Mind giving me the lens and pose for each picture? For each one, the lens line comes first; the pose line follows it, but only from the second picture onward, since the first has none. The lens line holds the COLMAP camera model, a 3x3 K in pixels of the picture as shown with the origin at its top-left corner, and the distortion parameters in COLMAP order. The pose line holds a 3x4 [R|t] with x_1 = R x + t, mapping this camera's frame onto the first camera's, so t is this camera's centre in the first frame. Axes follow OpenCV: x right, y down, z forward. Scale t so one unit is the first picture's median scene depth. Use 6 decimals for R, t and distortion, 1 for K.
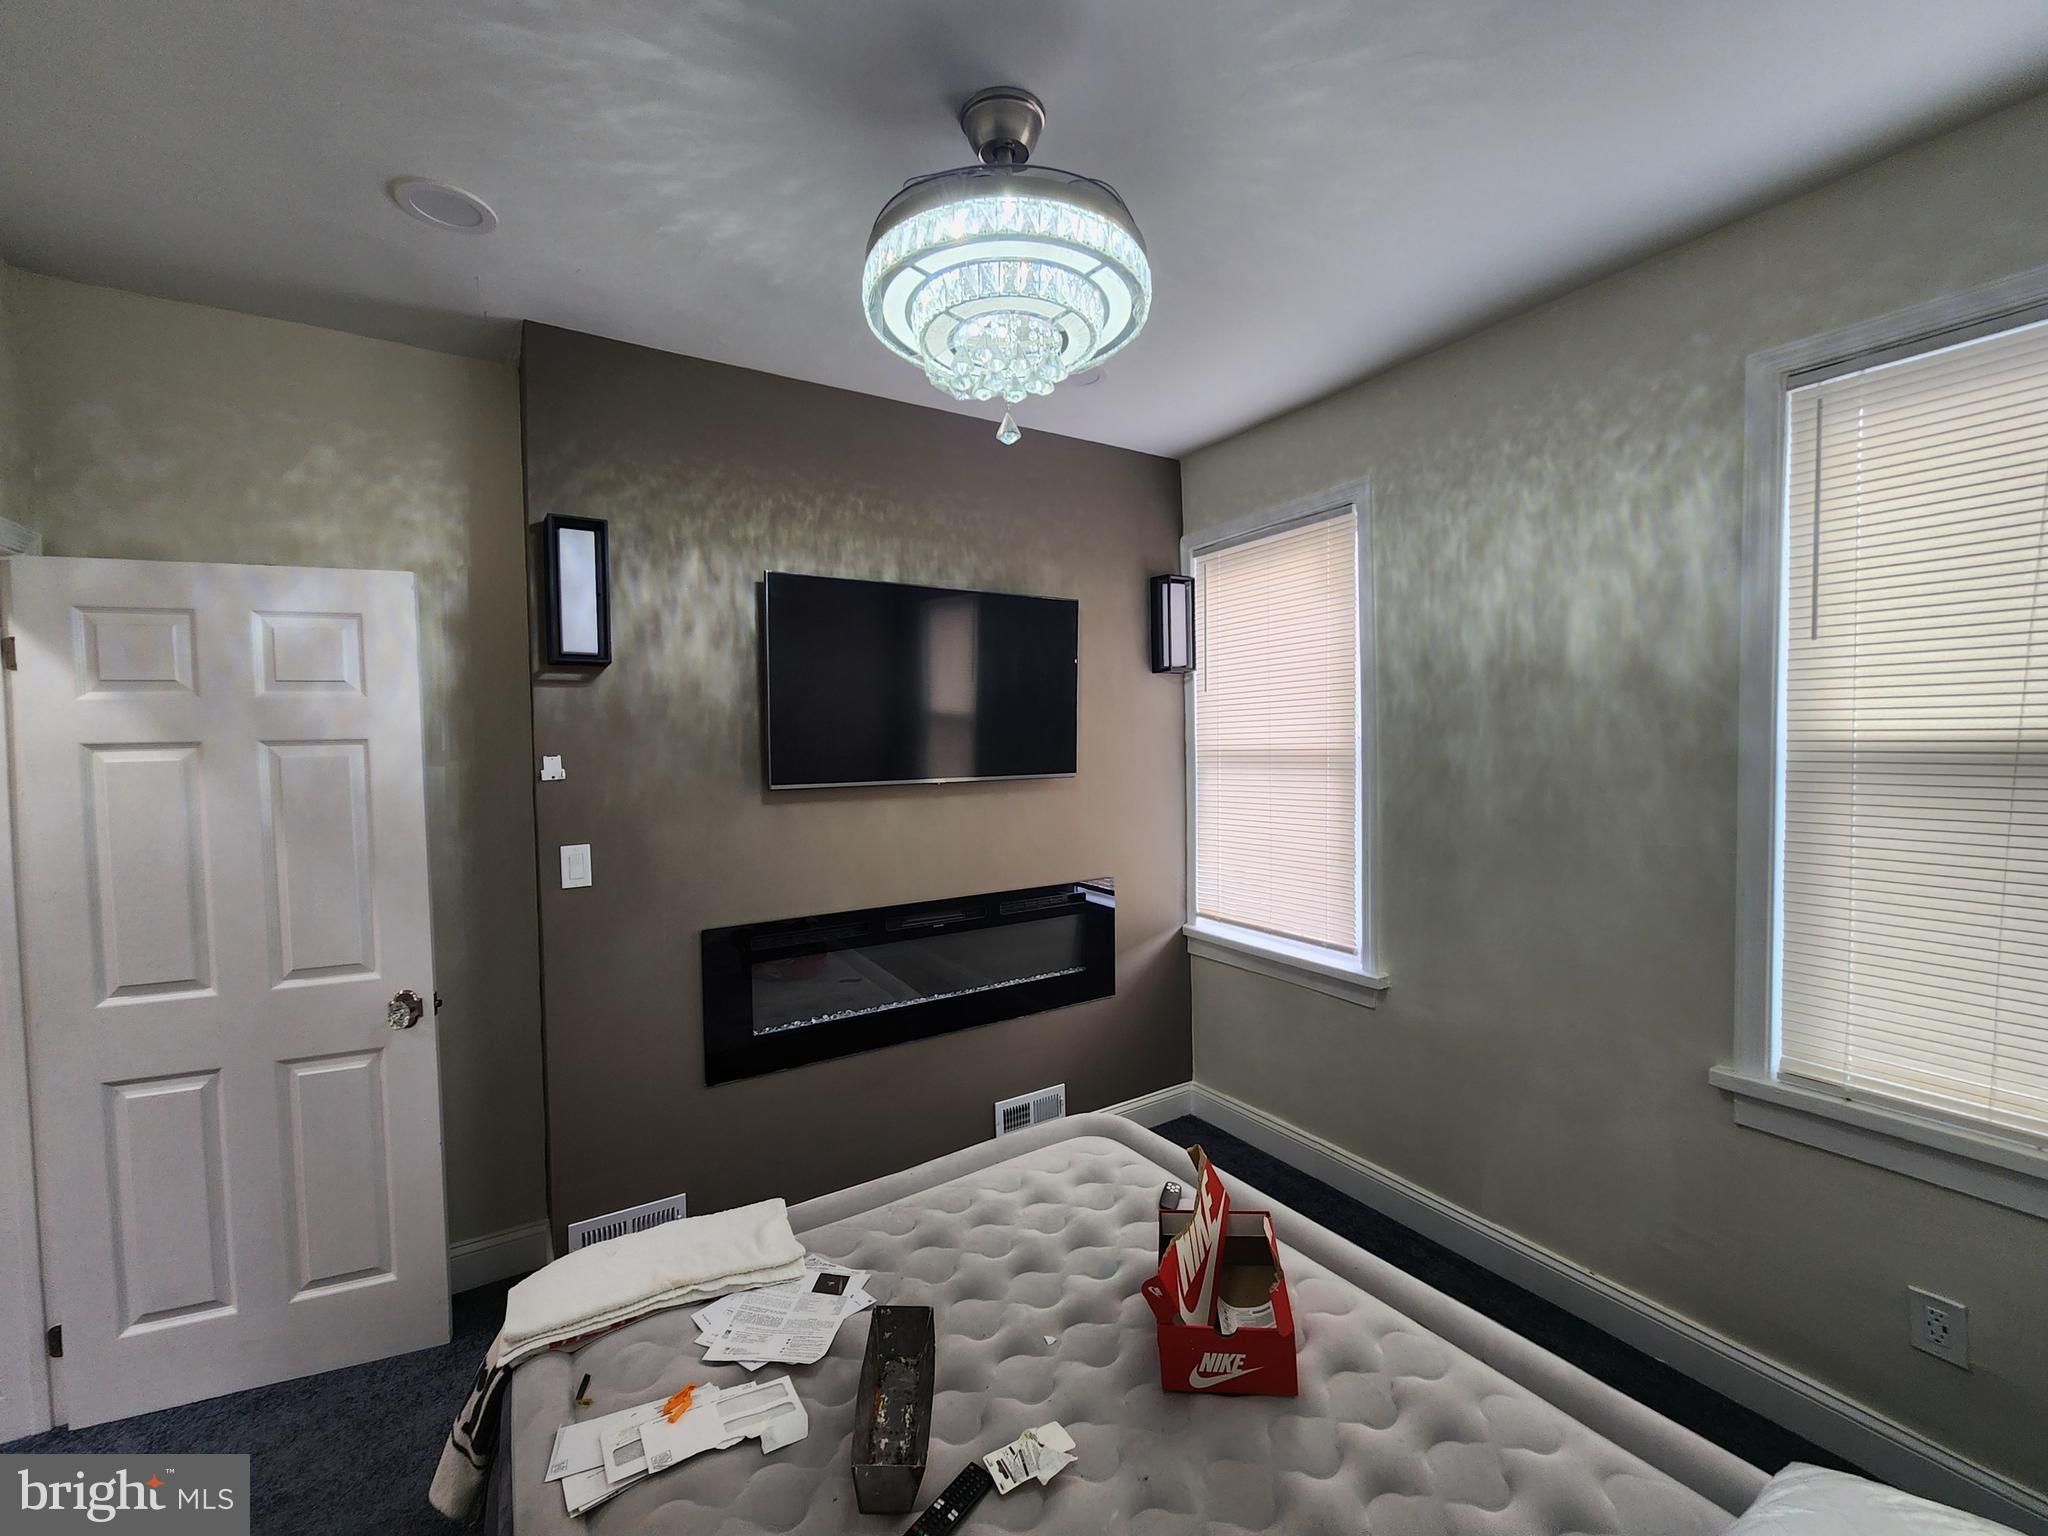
lens RADIAL K [[849.7, 0, 1020.8], [0, 849.7, 777.8], [0, 0, 1]] dist [0.000163, -0.000059]
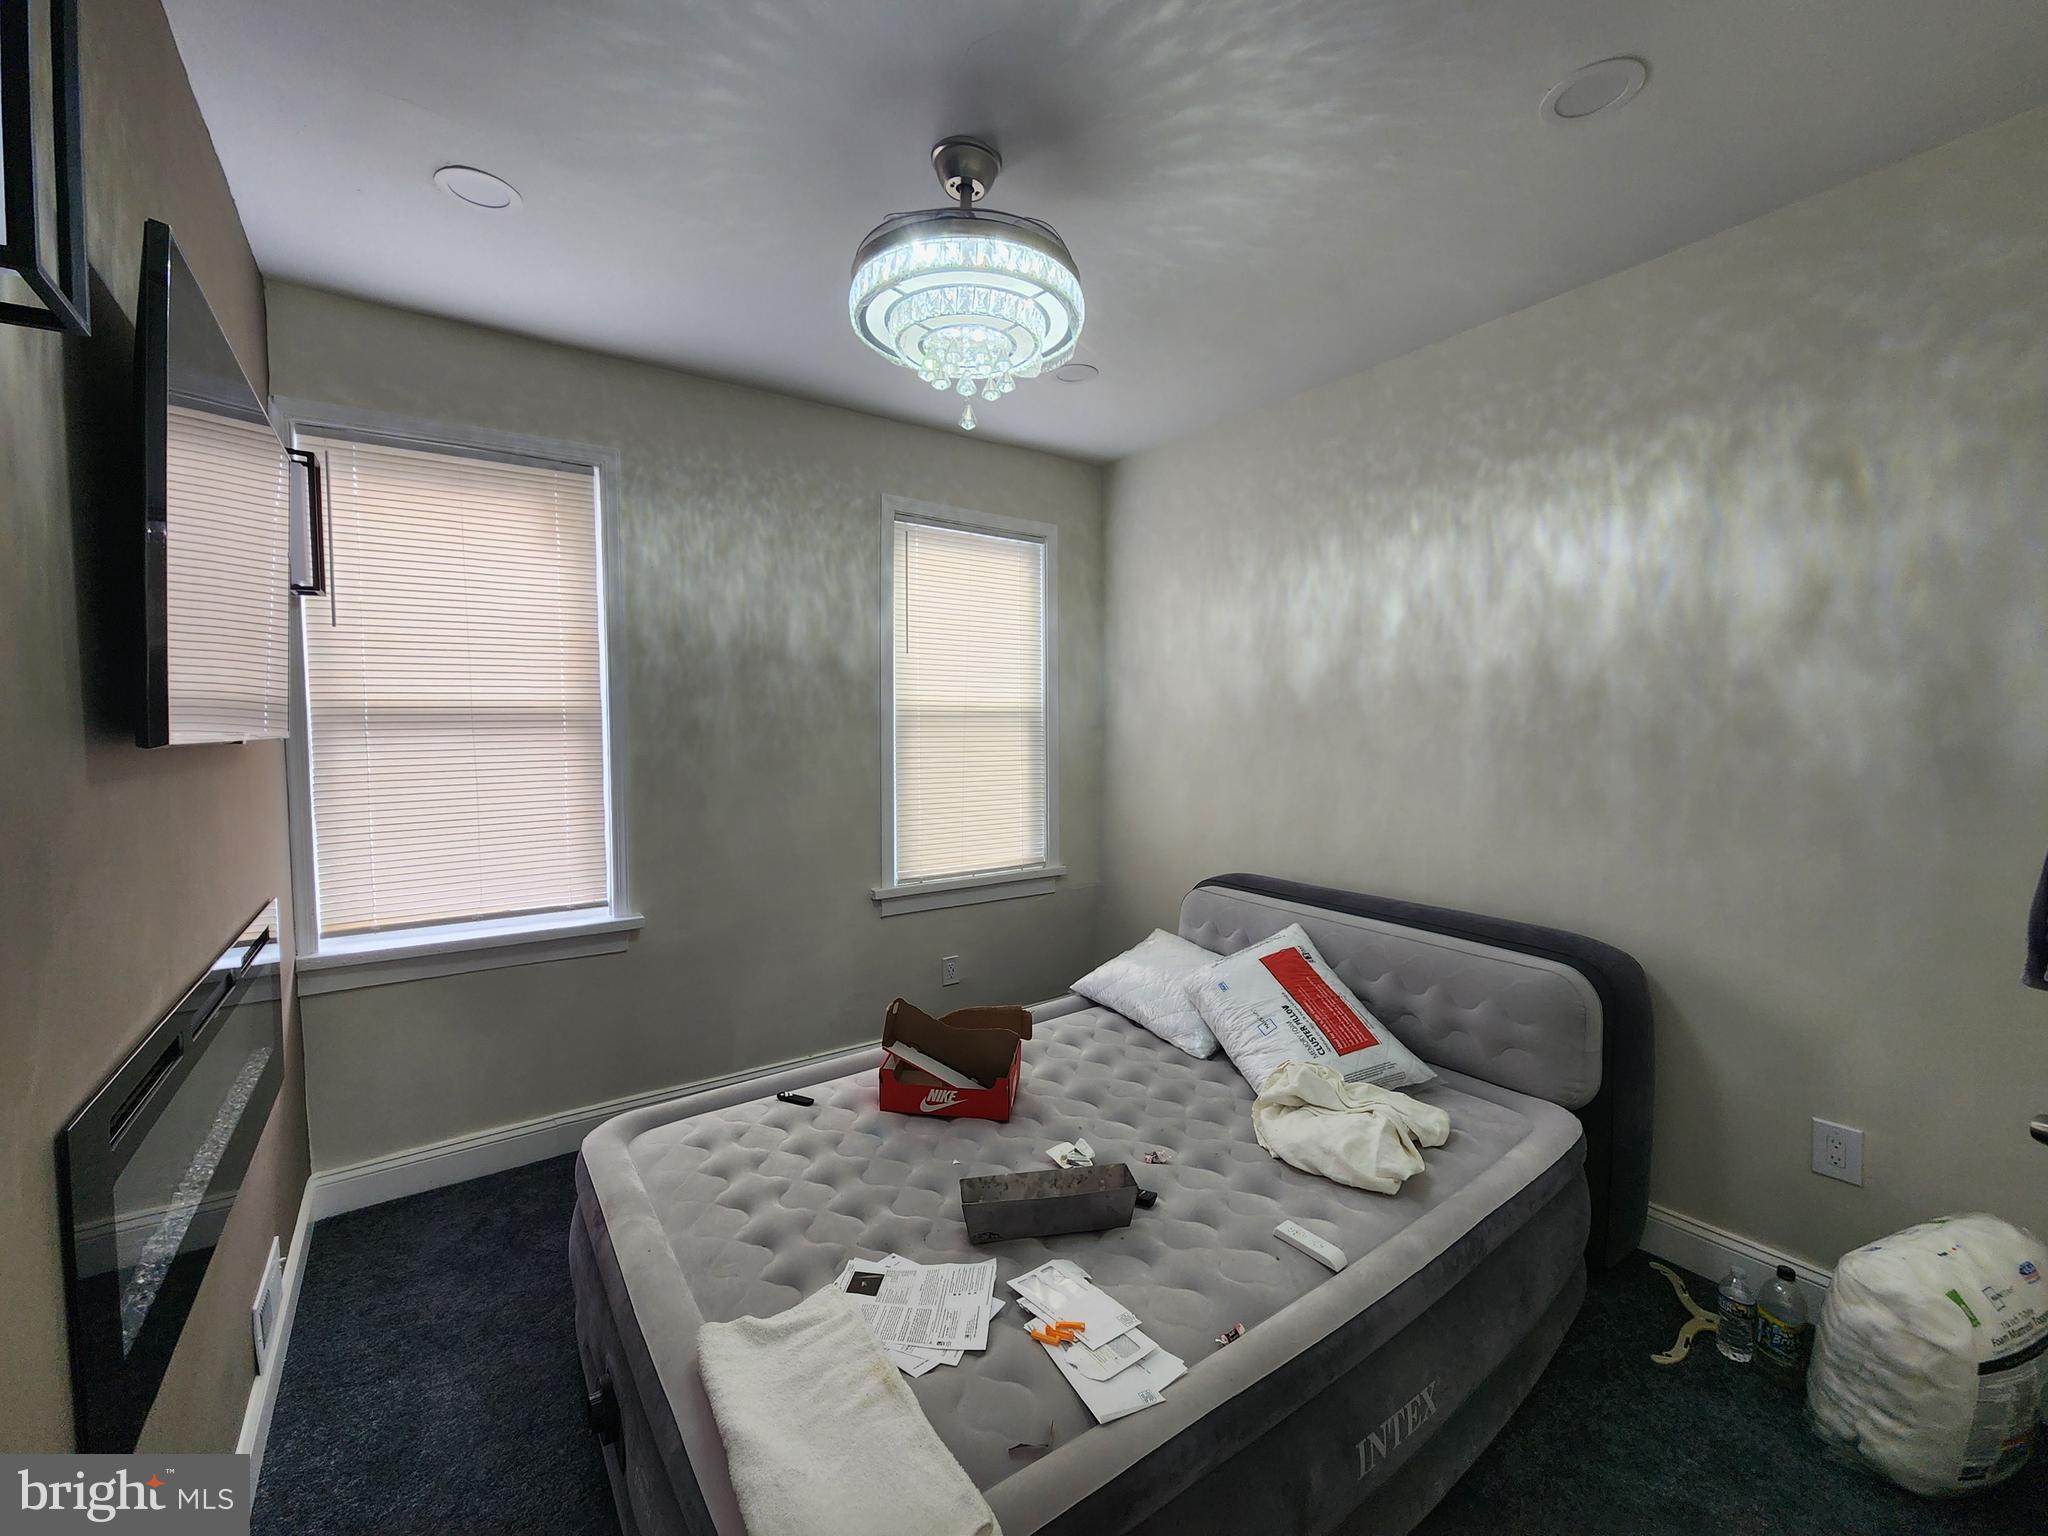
lens RADIAL K [[841.3, 0, 1028.4], [0, 841.3, 767.7], [0, 0, 1]] dist [-0.000299, 0.000050]
pose [[-0.064026, -0.044144, 0.996971, -0.786938], [0.041402, 0.998044, 0.046850, 0.015545], [-0.997089, 0.044276, -0.062073, 0.653205]]
